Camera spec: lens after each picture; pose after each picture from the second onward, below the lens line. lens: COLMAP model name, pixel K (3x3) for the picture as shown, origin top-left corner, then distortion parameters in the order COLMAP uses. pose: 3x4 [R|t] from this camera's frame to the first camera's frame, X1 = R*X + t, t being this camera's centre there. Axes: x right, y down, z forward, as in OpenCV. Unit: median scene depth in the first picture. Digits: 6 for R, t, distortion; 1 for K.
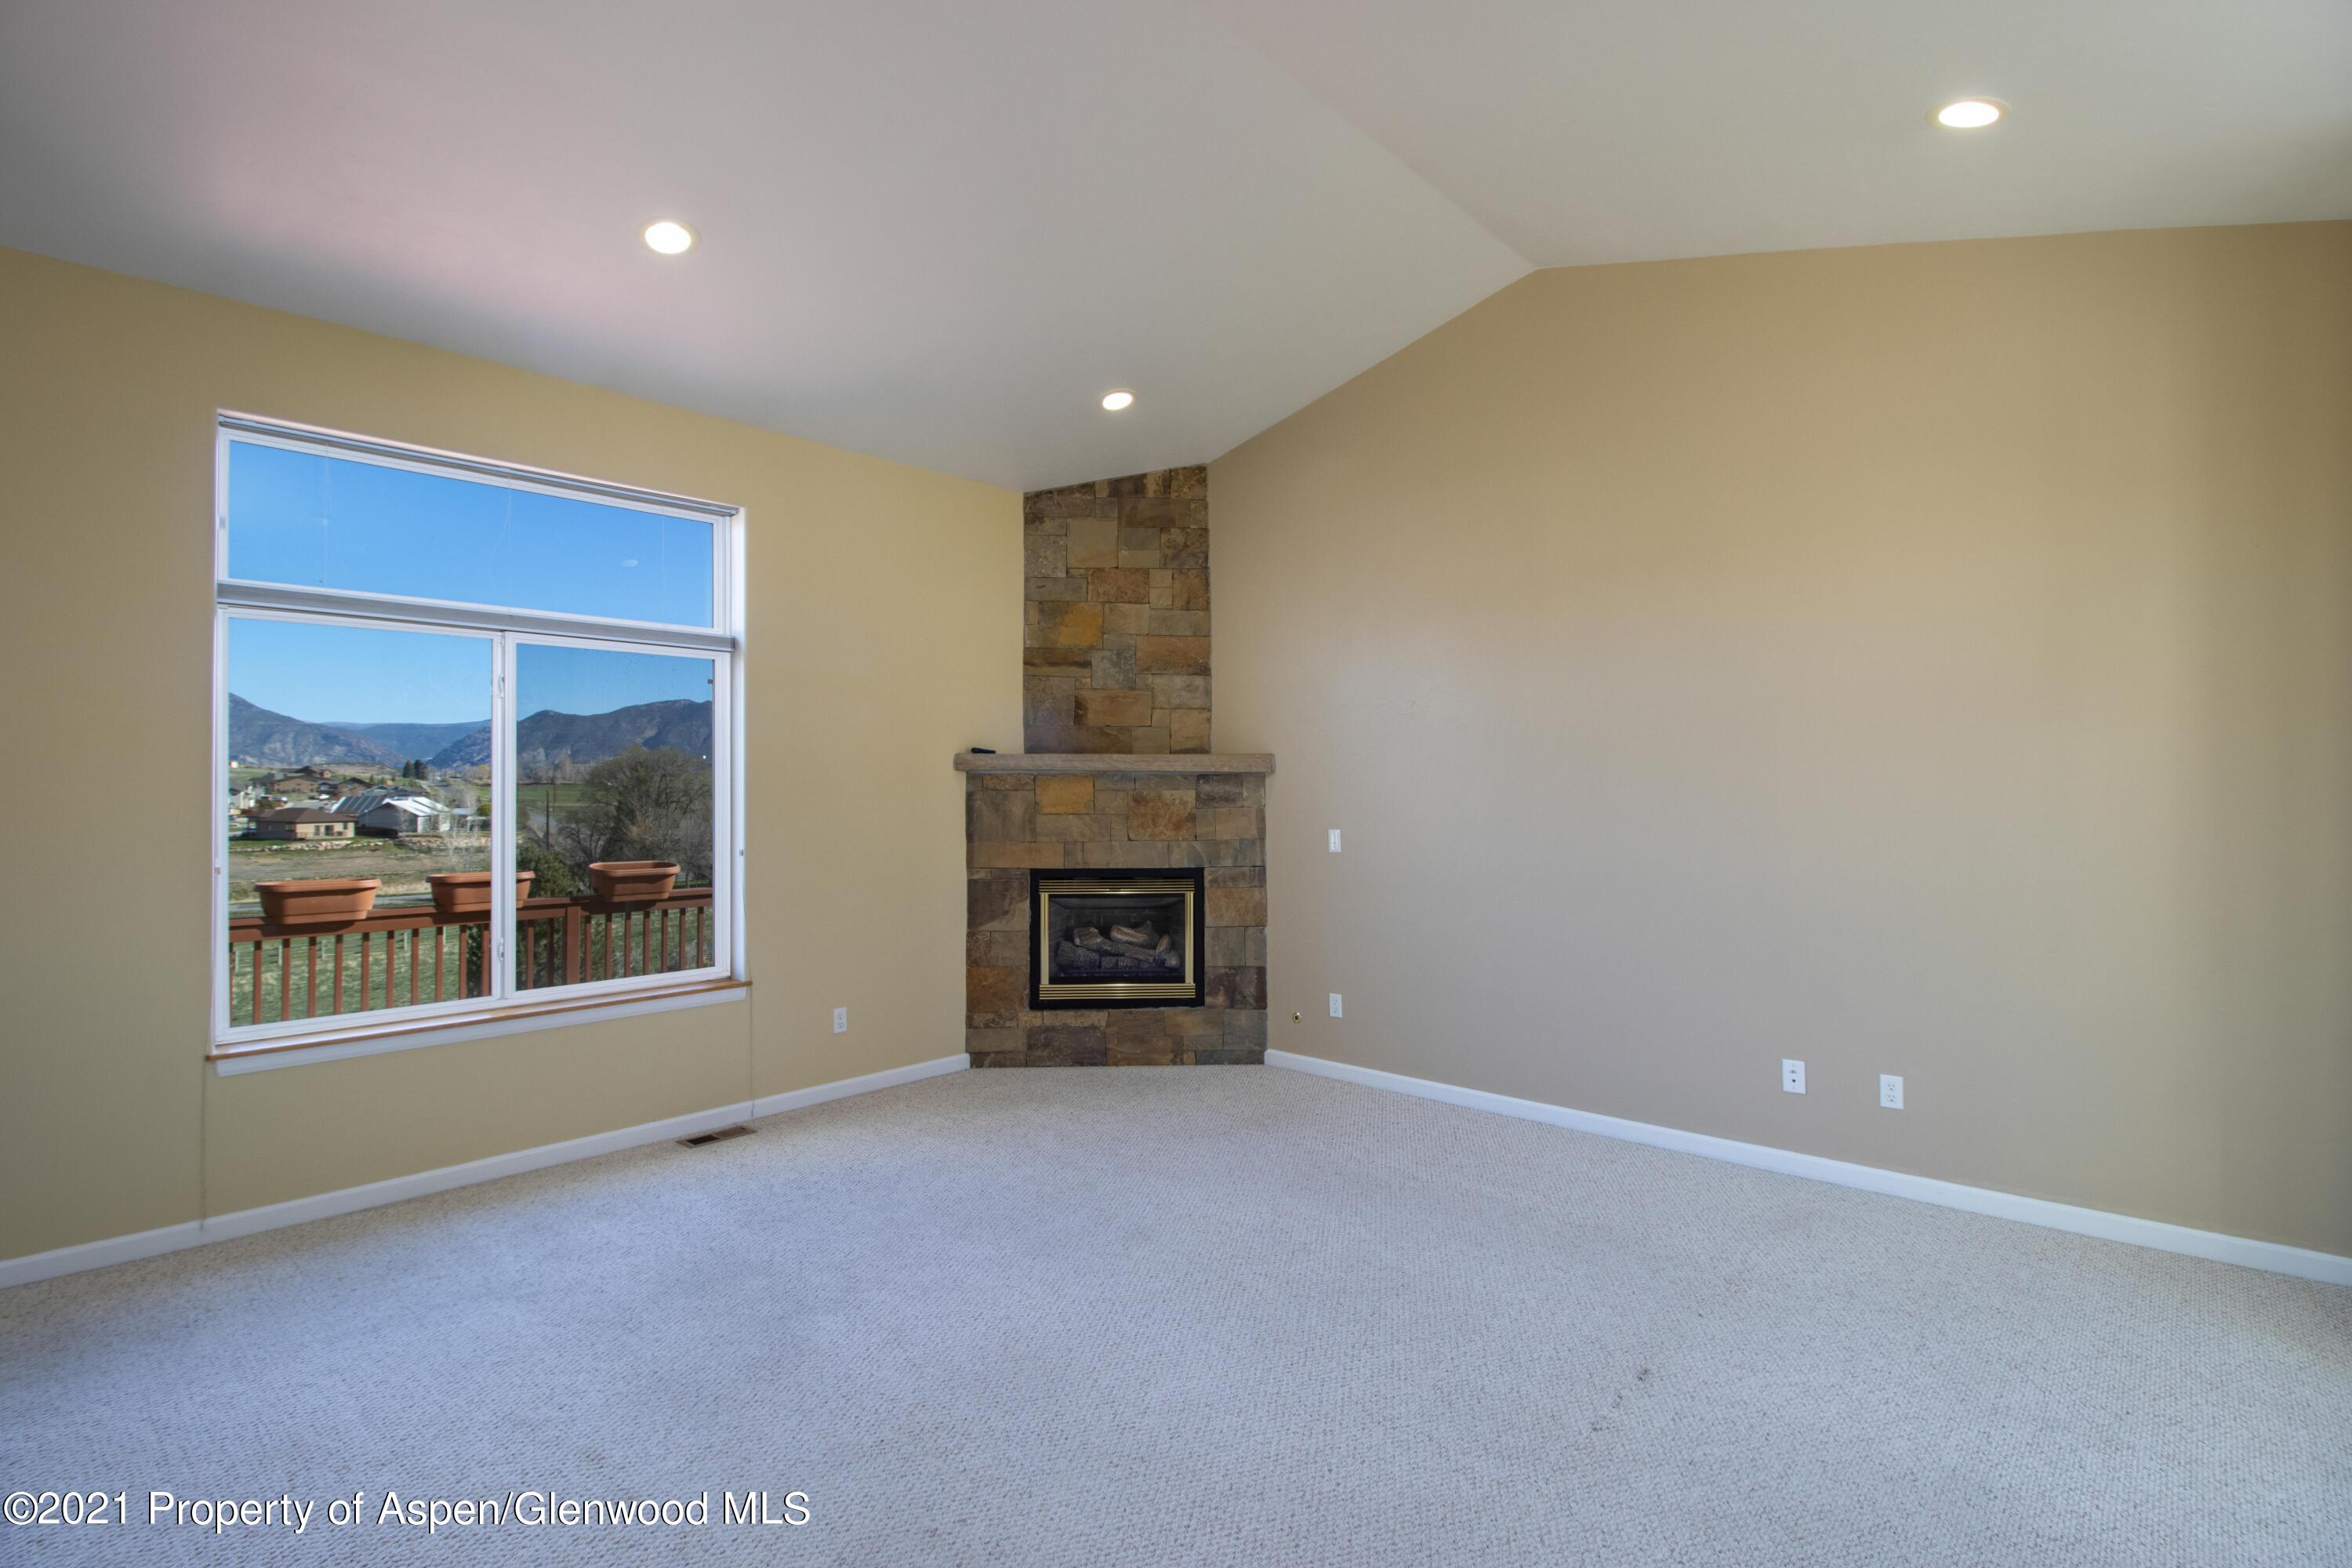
lens RADIAL K [[1114.5, 0, 1175.3], [0, 1114.5, 764.4], [0, 0, 1]] dist [-0.011057, -0.000628]
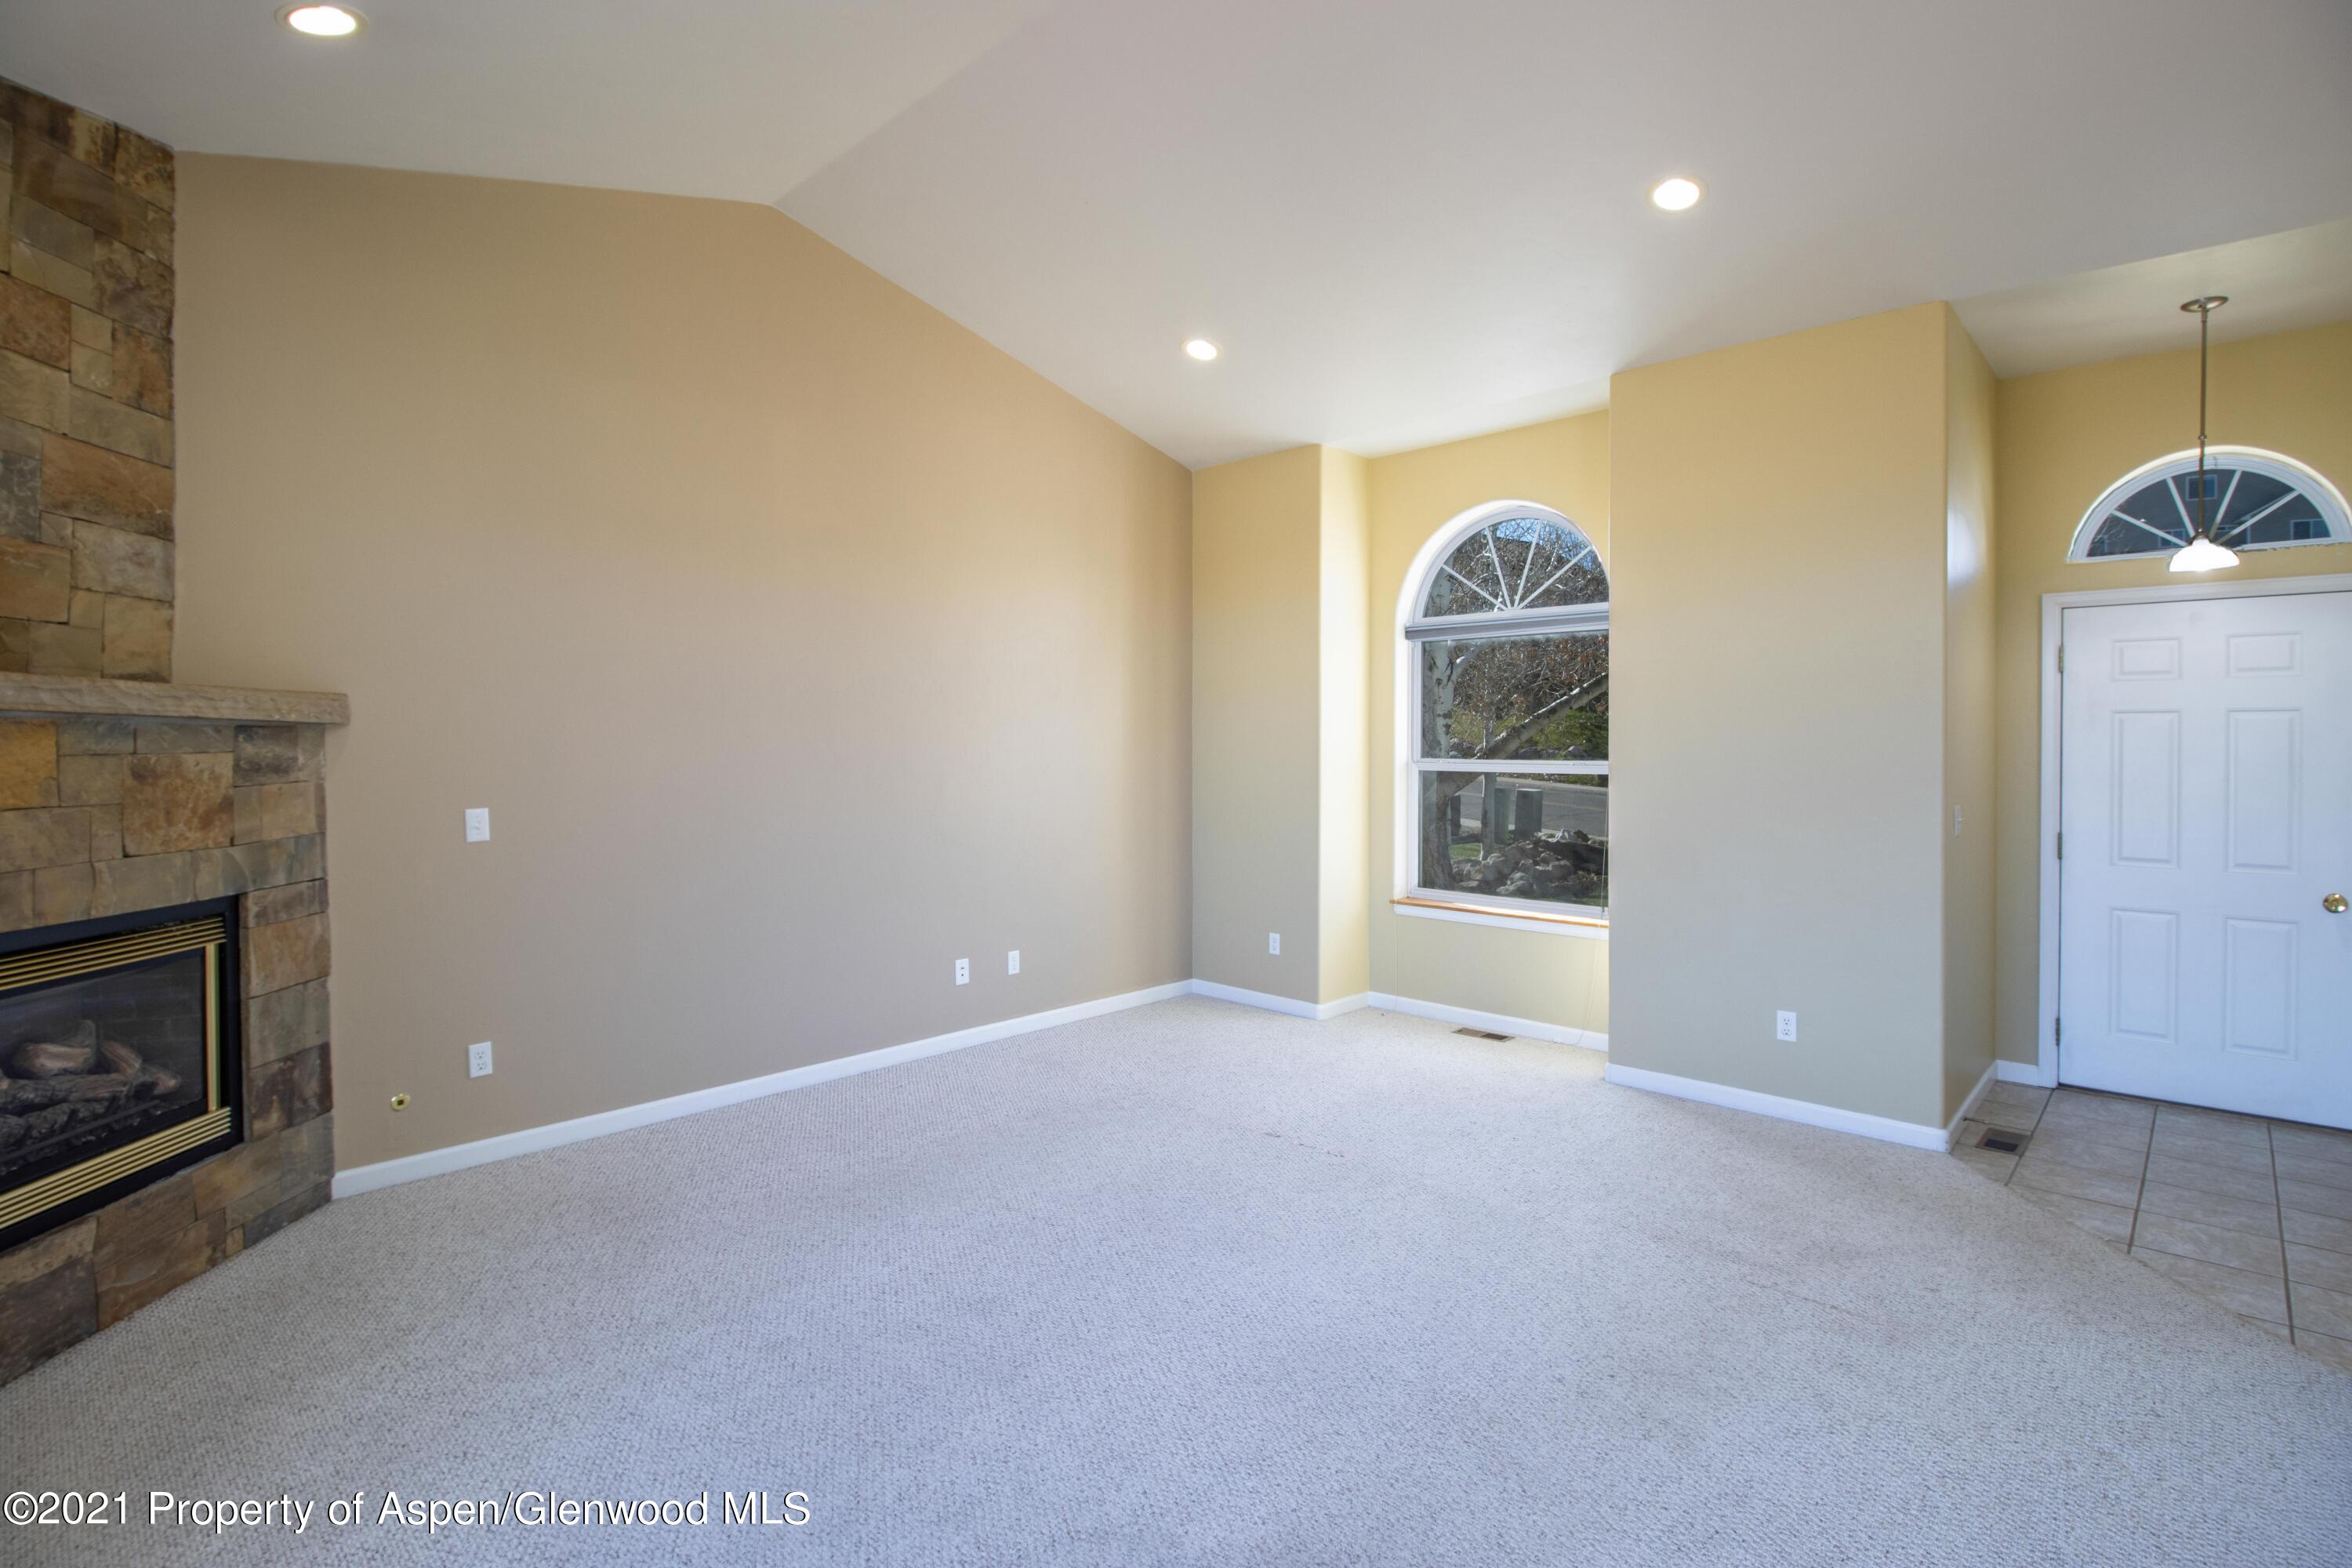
lens RADIAL K [[1098.7, 0, 1176.2], [0, 1098.7, 737.4], [0, 0, 1]] dist [-0.000415, -0.013198]
pose [[0.016169, 0.008113, 0.999836, -0.510525], [-0.018262, 0.999803, -0.007818, 0.010891], [-0.999702, -0.018133, 0.016314, 0.527831]]
